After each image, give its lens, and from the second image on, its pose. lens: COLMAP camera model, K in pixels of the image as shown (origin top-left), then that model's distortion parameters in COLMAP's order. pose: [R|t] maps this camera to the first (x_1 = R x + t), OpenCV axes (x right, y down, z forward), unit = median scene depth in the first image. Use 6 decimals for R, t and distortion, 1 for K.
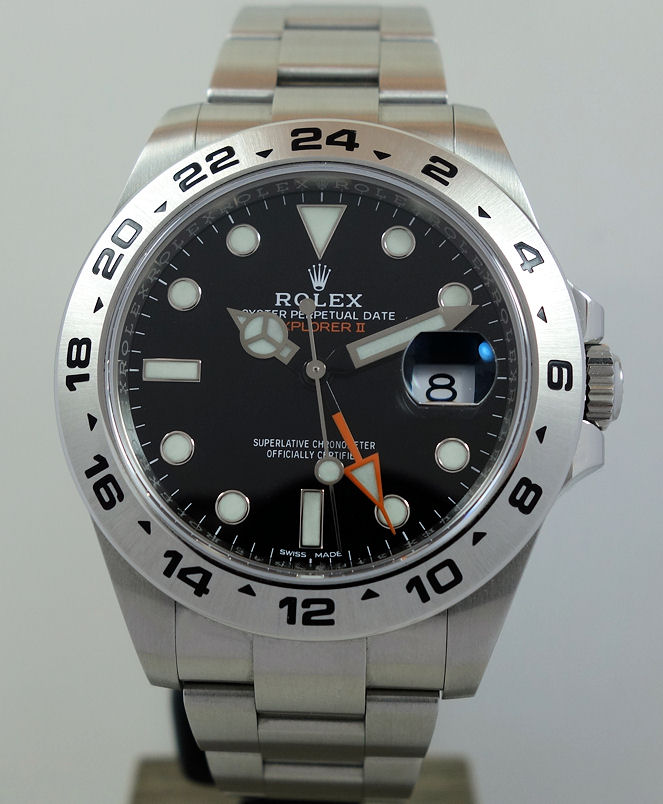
lens RADIAL K [[1381.1, 0, 331.5], [0, 1381.1, 402.0], [0, 0, 1]] dist [0.220664, 0.025556]
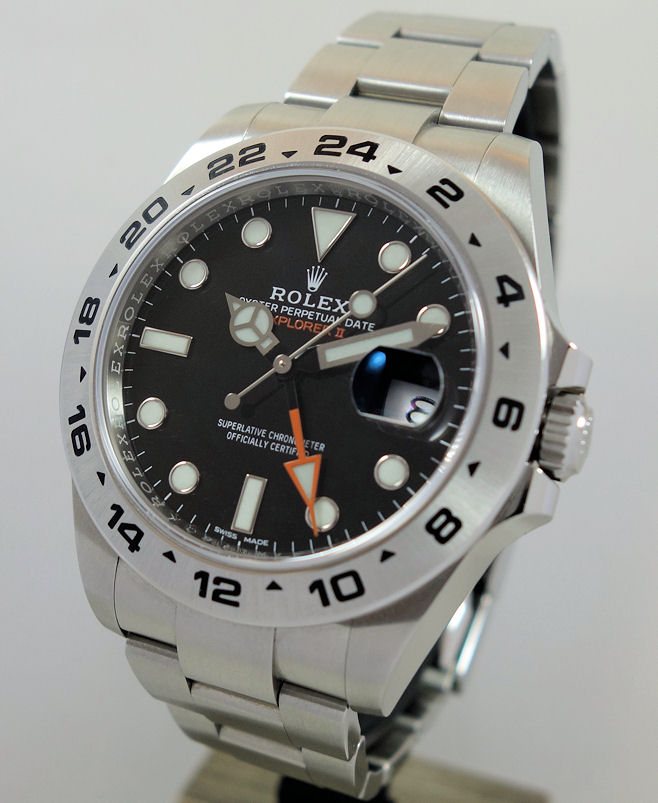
lens RADIAL K [[1379.4, 0, 329.0], [0, 1379.4, 401.5], [0, 0, 1]] dist [0.220664, 0.025556]
pose [[0.925245, 0.186641, -0.330283, 0.363876], [-0.191997, 0.981254, 0.016647, -0.019739], [0.327198, 0.048010, 0.943735, 0.035939]]
